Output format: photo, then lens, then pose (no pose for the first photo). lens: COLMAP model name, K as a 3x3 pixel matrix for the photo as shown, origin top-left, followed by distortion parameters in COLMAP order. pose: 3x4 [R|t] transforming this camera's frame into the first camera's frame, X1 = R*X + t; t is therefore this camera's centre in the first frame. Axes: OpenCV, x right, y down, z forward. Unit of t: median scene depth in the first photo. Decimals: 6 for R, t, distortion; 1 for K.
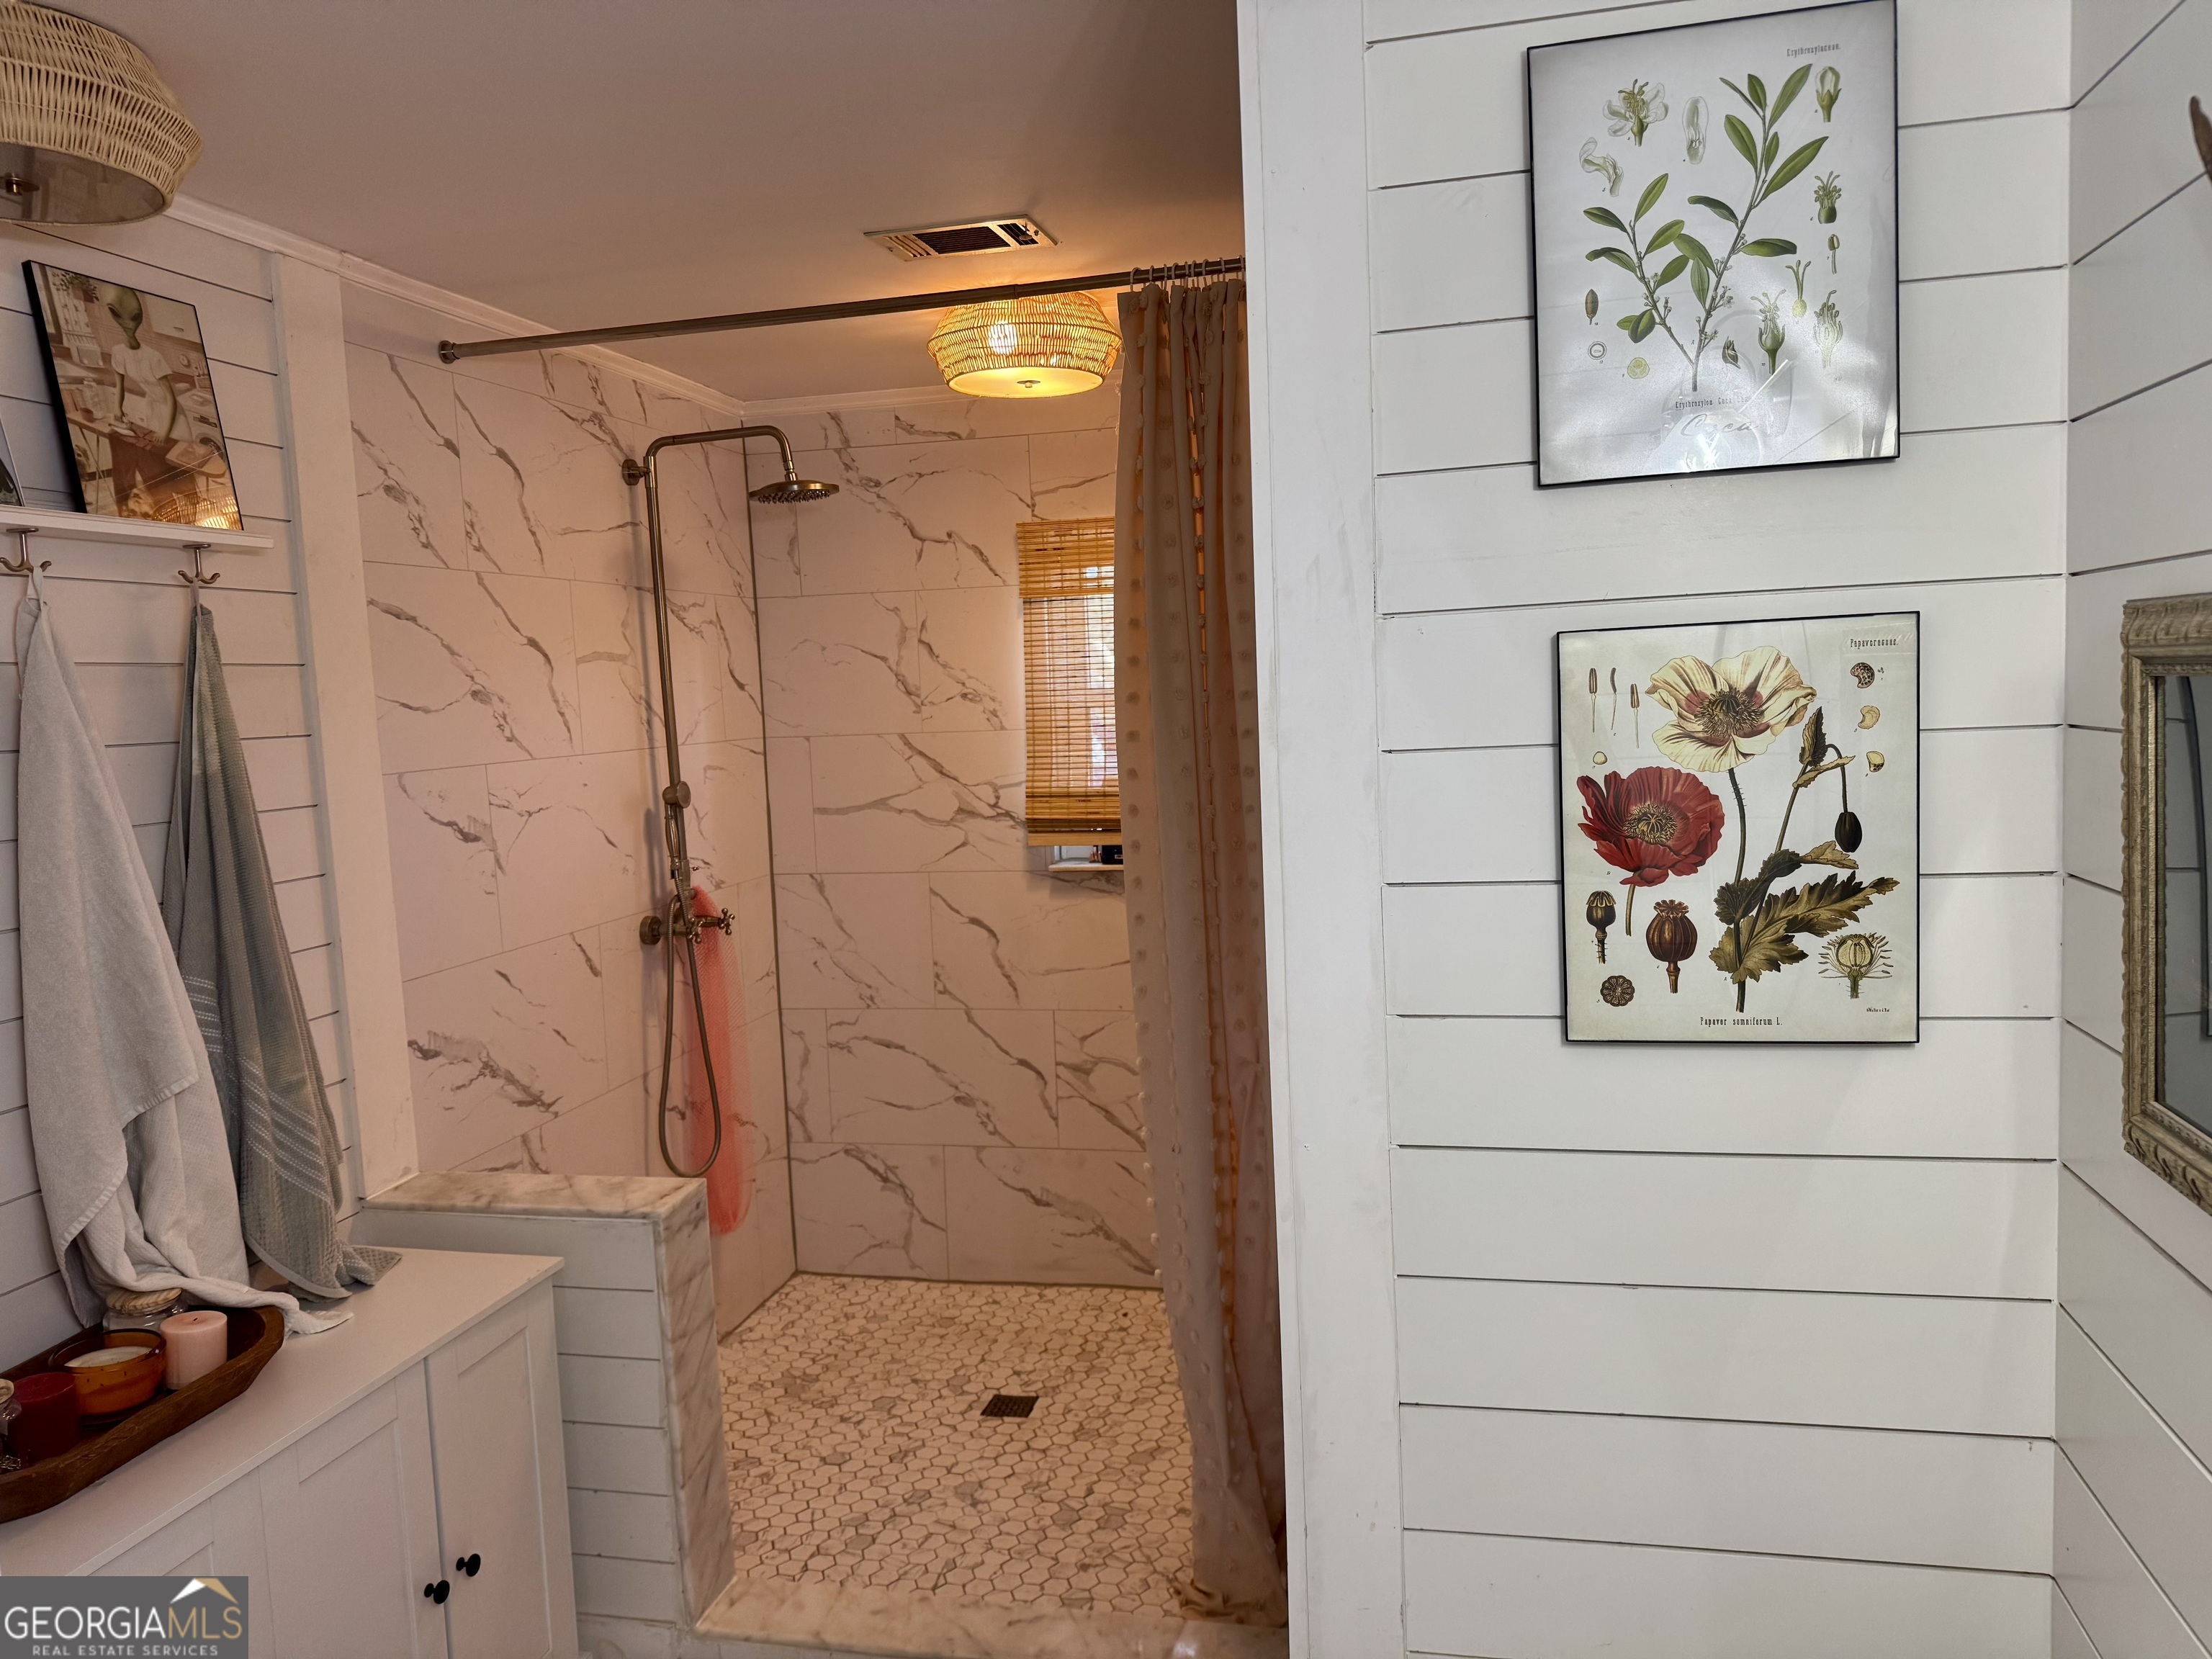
lens RADIAL K [[1548.5, 0, 1106.0], [0, 1548.5, 829.5], [0, 0, 1]] dist [0.078306, -0.094980]
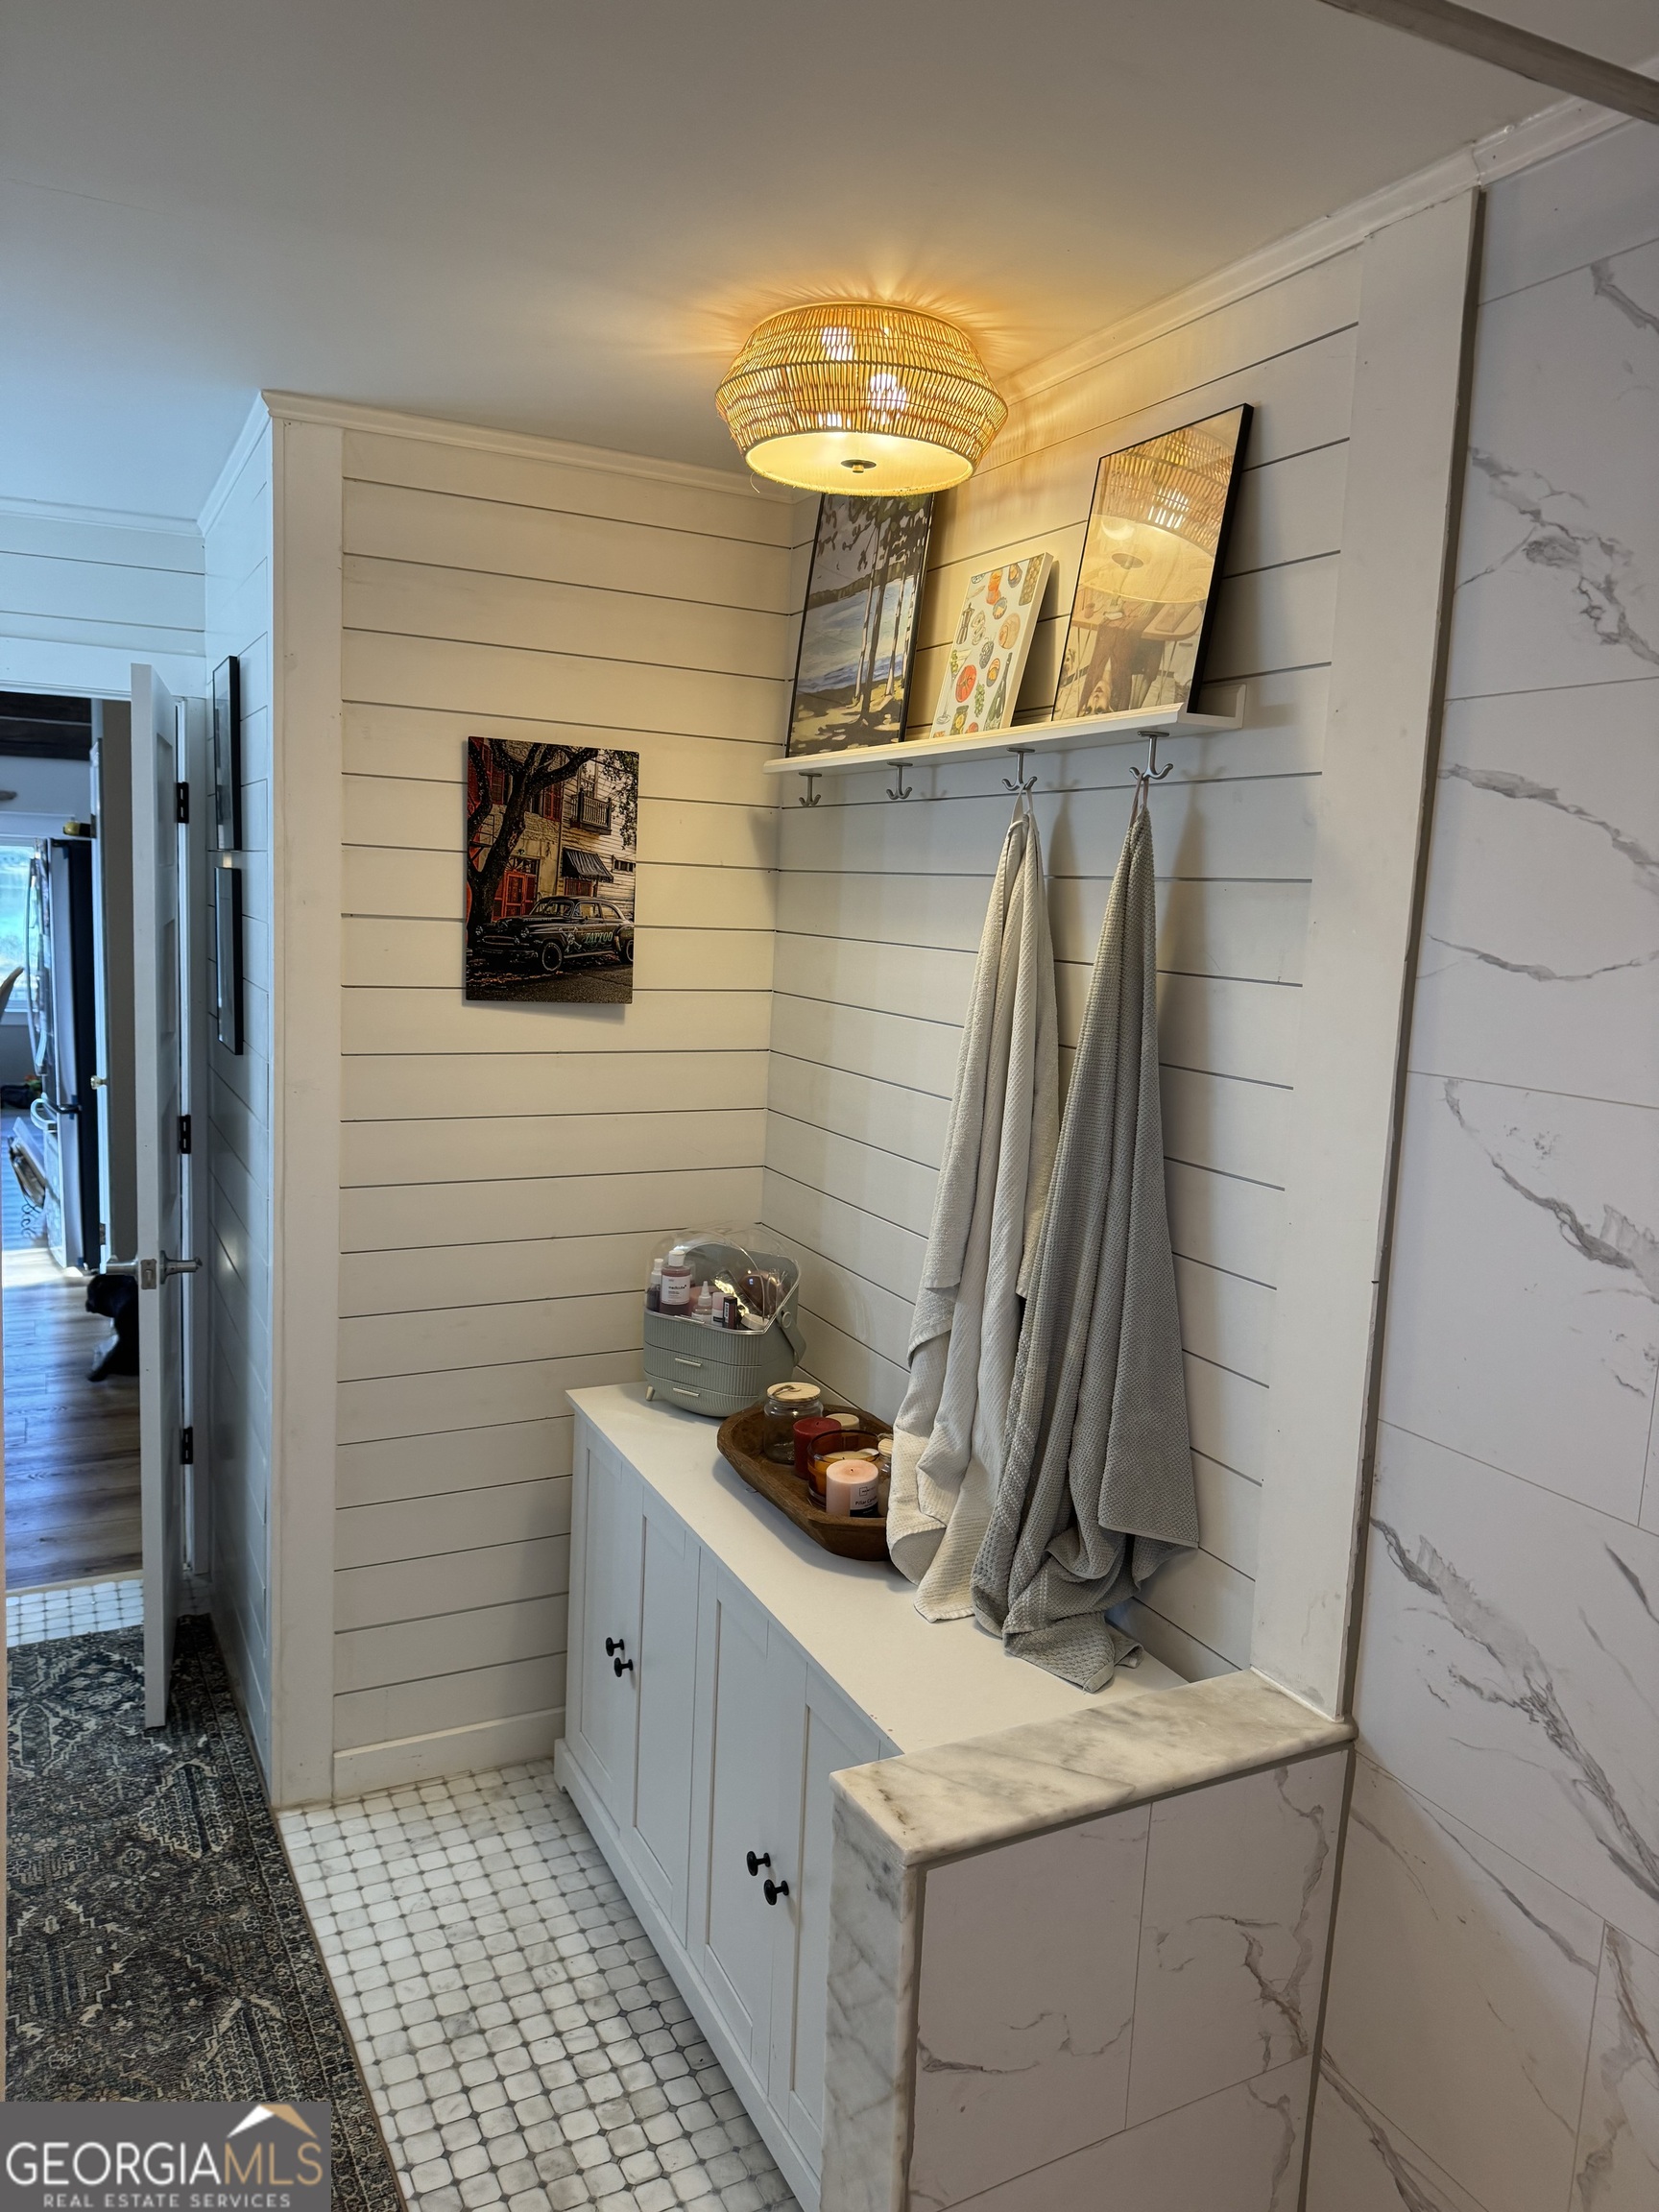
lens RADIAL K [[1548.5, 0, 798.6], [0, 1548.5, 1100.1], [0, 0, 1]] dist [0.078306, -0.094980]
pose [[-0.768187, 0.100196, -0.632336, 0.061736], [-0.067335, 0.969556, 0.235430, -0.108220], [0.636675, 0.223432, -0.738054, 0.949501]]
